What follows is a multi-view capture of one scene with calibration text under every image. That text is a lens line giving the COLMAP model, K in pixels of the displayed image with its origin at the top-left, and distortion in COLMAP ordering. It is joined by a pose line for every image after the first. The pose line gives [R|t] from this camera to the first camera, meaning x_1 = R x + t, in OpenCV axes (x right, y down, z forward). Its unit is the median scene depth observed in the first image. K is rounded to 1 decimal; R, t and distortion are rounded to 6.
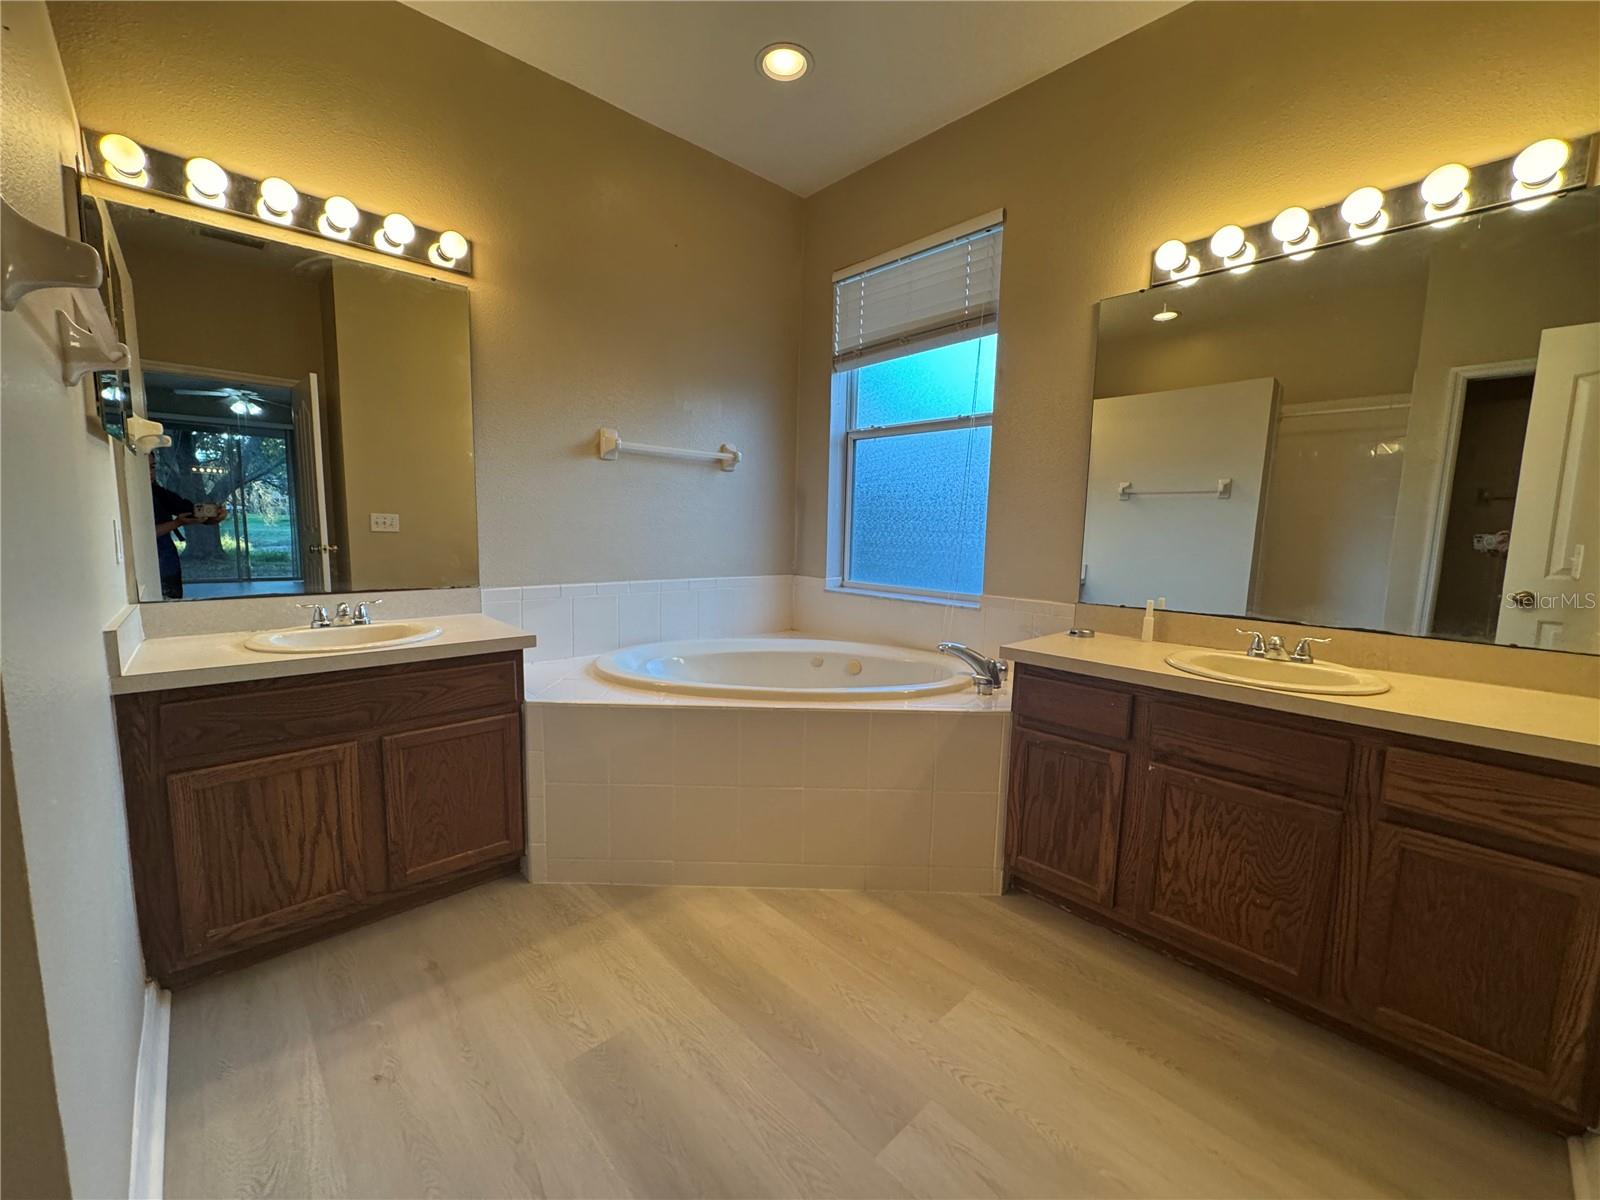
lens RADIAL K [[640.8, 0, 802.4], [0, 640.8, 600.5], [0, 0, 1]] dist [-0.001944, 0.000178]
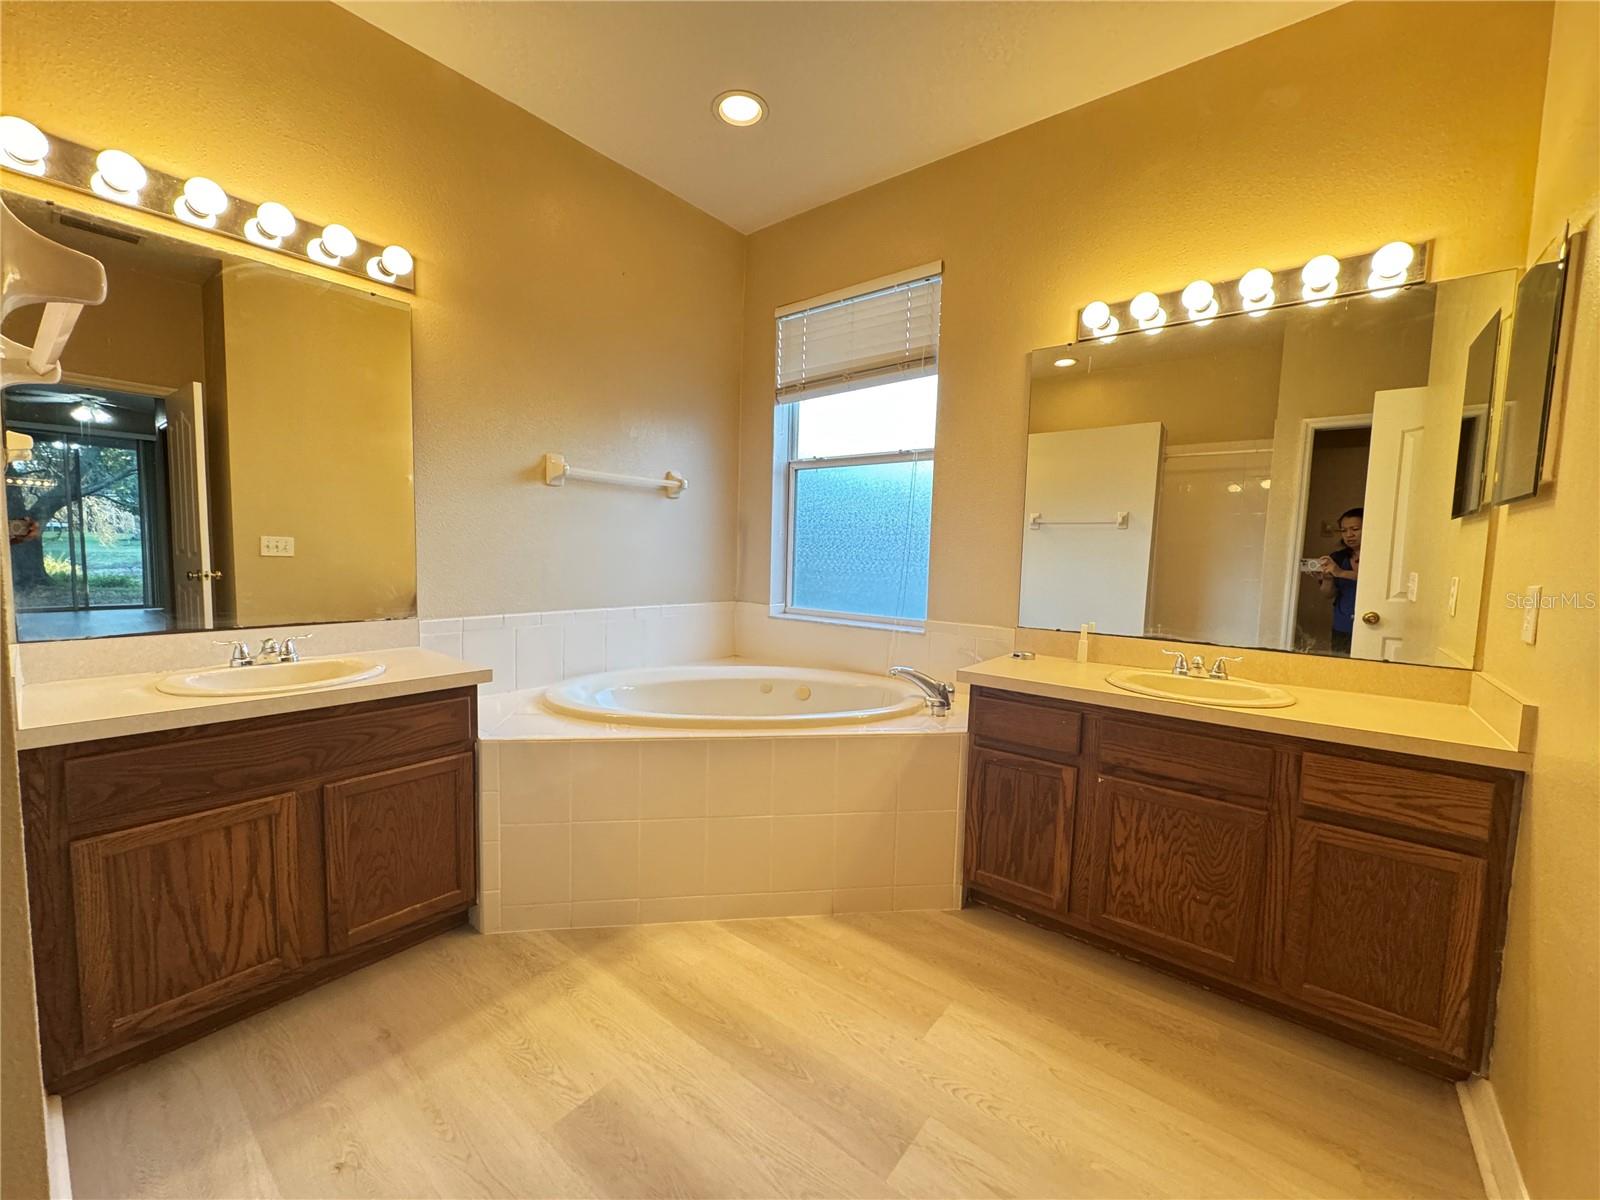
lens RADIAL K [[638.9, 0, 798.5], [0, 638.9, 600.7], [0, 0, 1]] dist [-0.001263, -0.000041]
pose [[0.989699, -0.006777, 0.143006, -0.109438], [0.011648, 0.999379, -0.033252, -0.012013], [-0.142692, 0.034575, 0.989163, -0.009719]]
